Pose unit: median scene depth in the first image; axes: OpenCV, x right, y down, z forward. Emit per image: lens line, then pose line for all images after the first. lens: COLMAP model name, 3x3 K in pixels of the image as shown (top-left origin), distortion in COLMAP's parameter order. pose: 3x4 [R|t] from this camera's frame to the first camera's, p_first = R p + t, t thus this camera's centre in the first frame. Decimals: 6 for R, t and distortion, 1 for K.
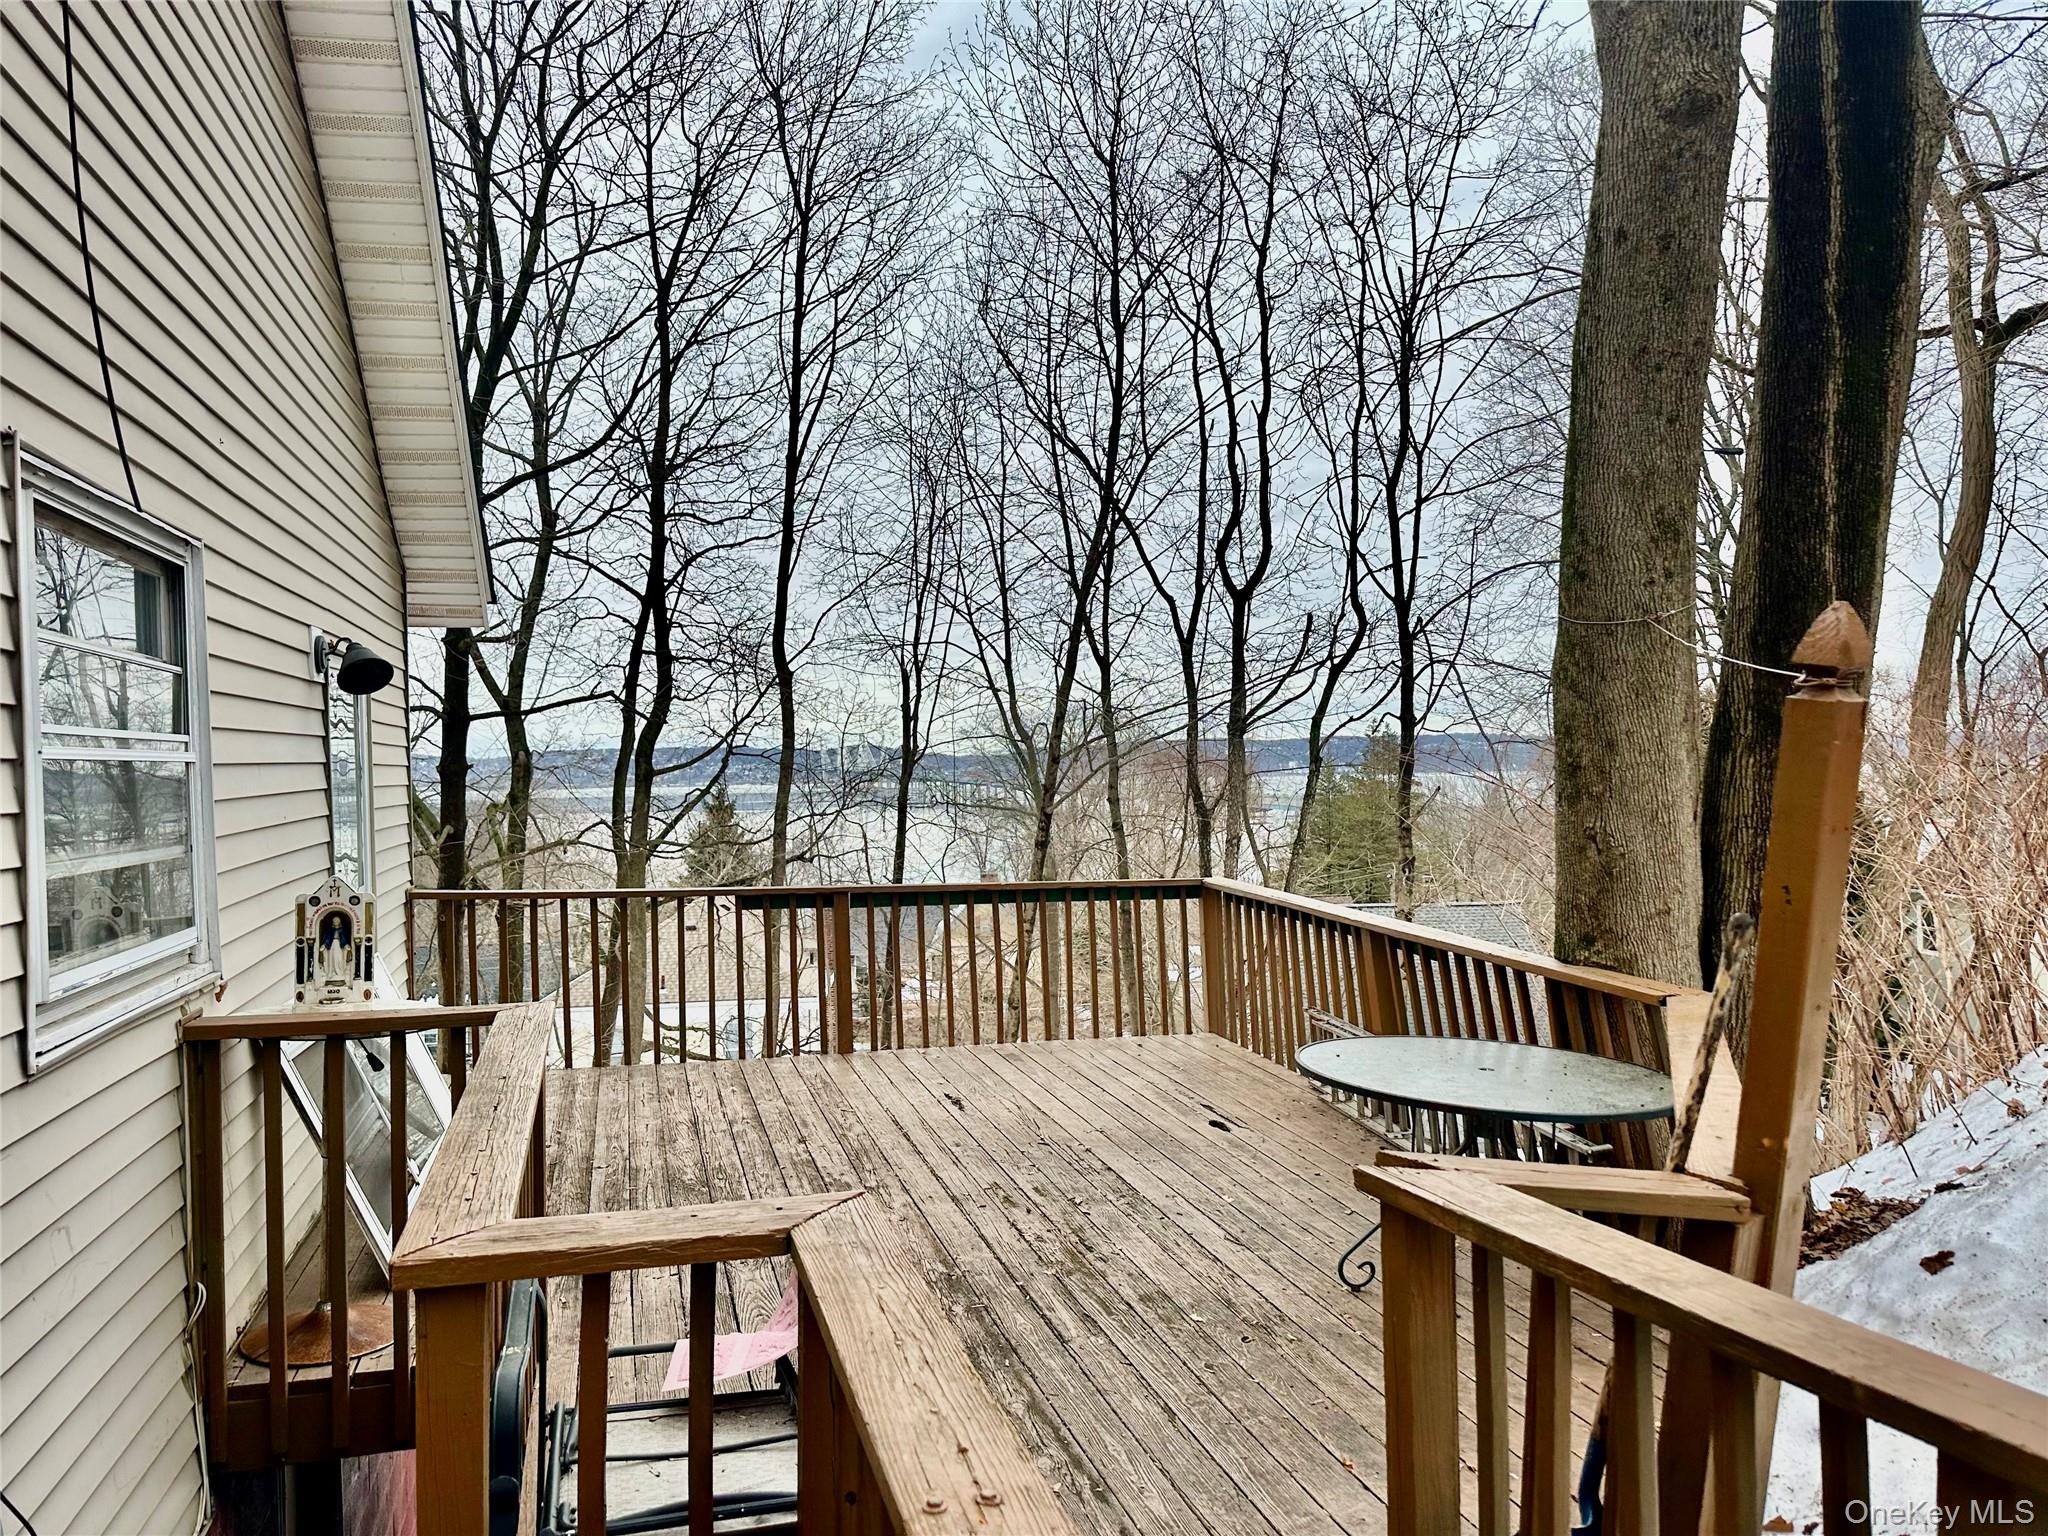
lens RADIAL K [[1427.4, 0, 1023.2], [0, 1427.4, 757.0], [0, 0, 1]] dist [0.031304, -0.043126]
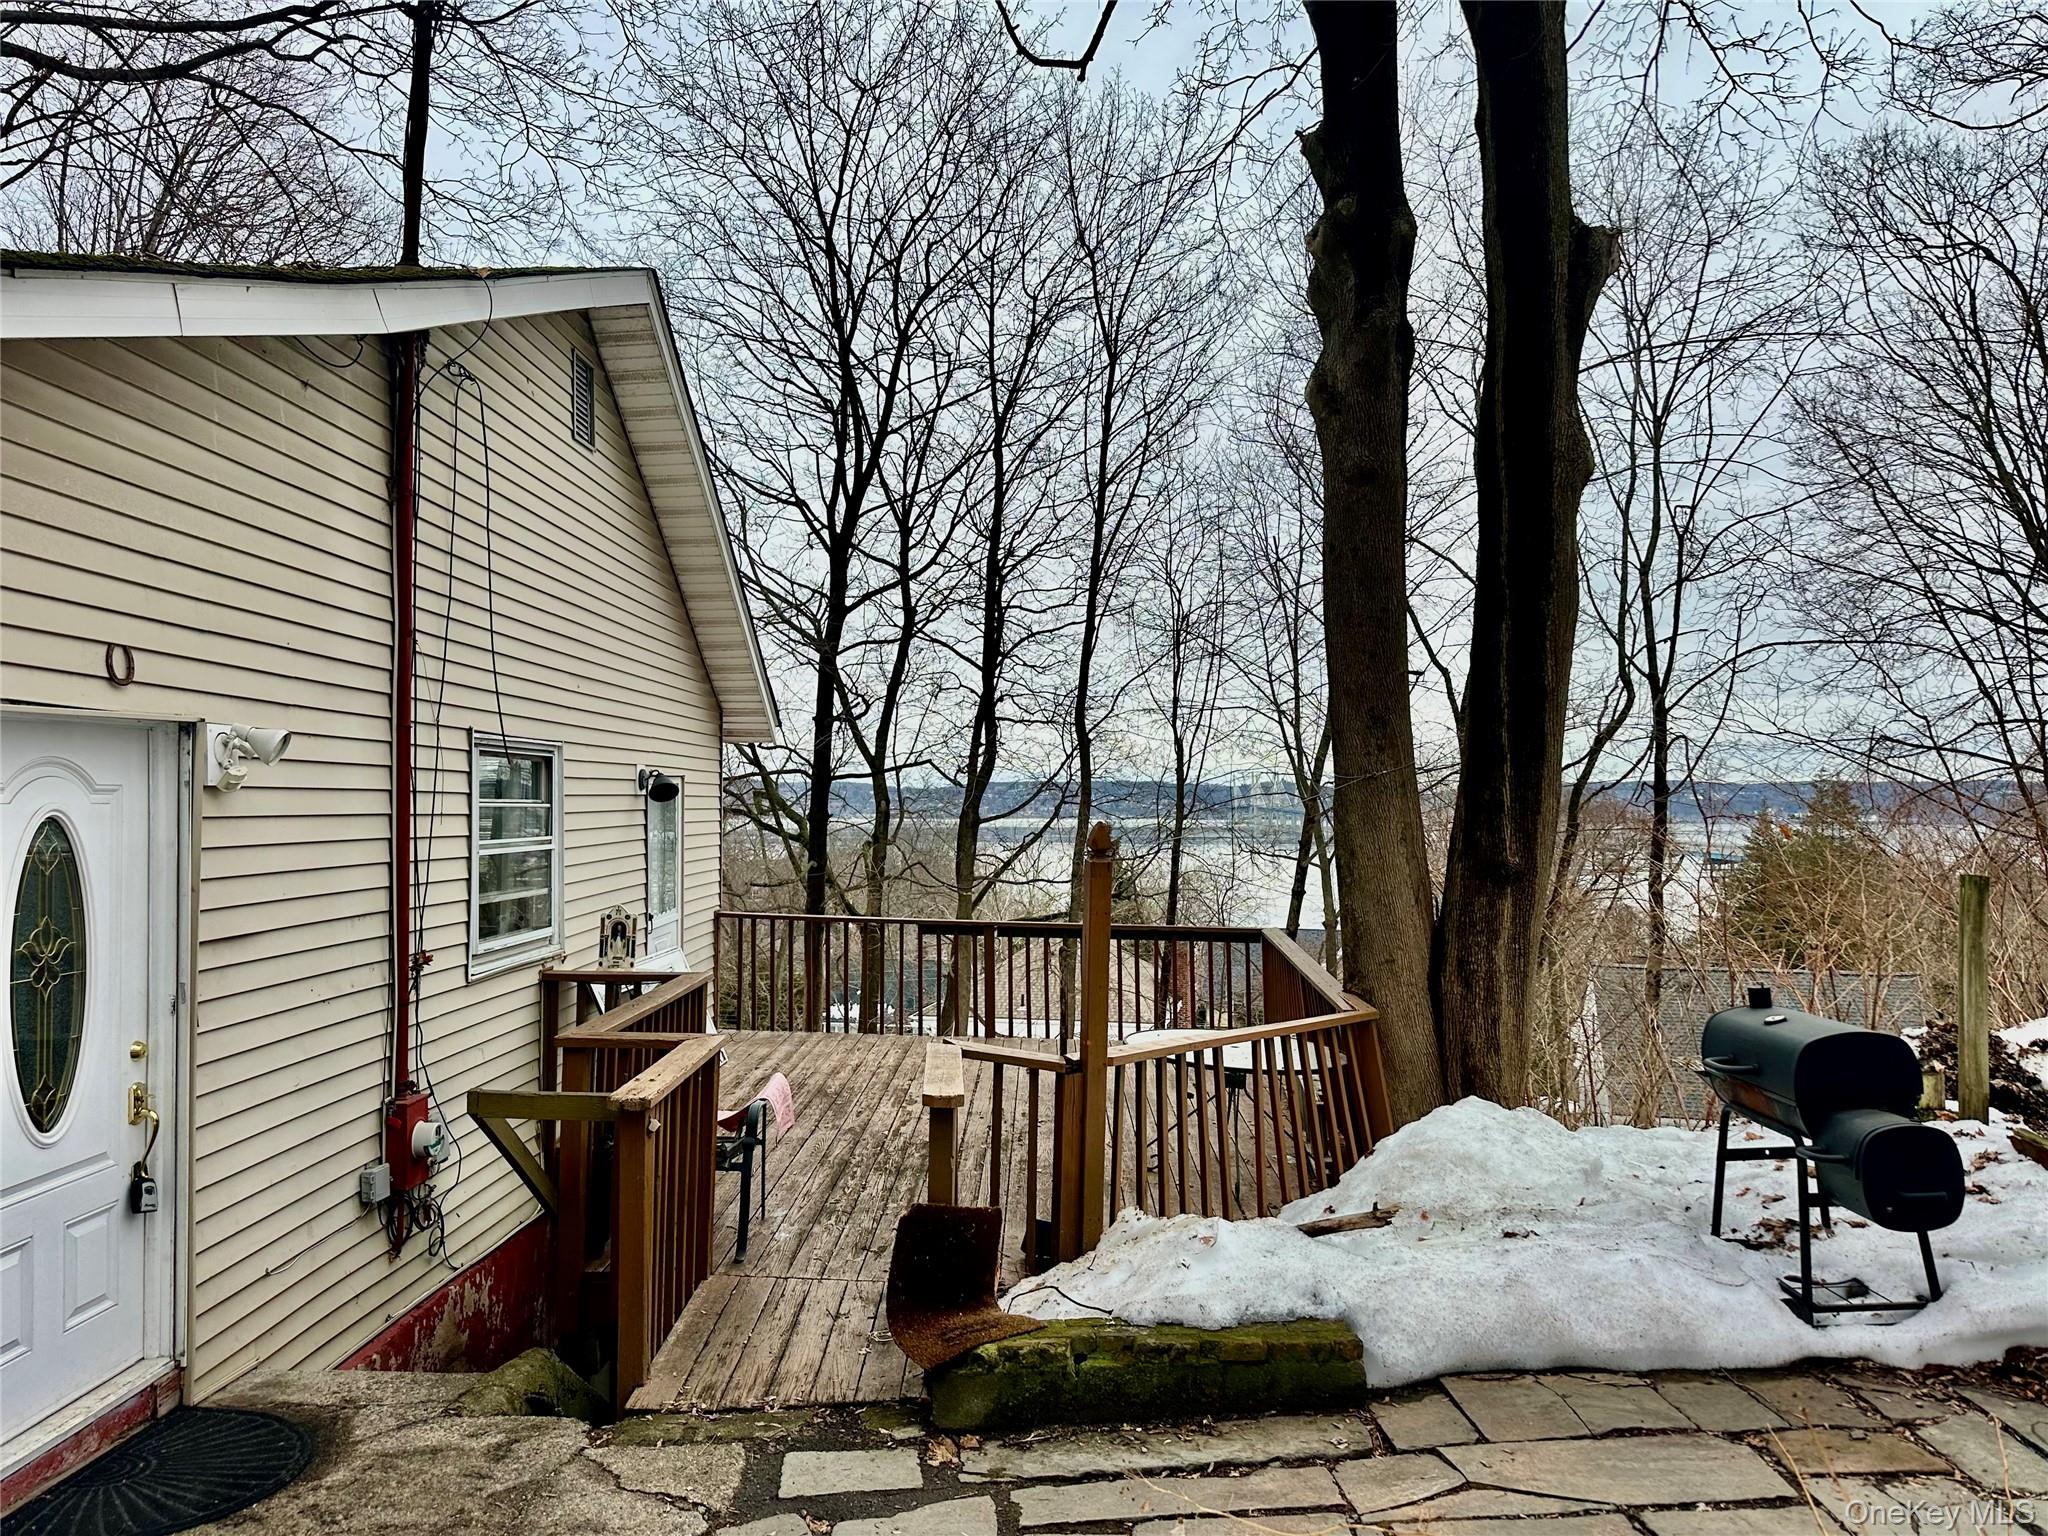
lens RADIAL K [[1427.4, 0, 1023.0], [0, 1427.4, 777.5], [0, 0, 1]] dist [0.031304, -0.043126]
pose [[0.955557, 0.016555, -0.294340, 0.359940], [-0.019135, 0.999800, -0.005886, -0.052557], [0.294184, 0.011257, 0.955683, -0.417138]]
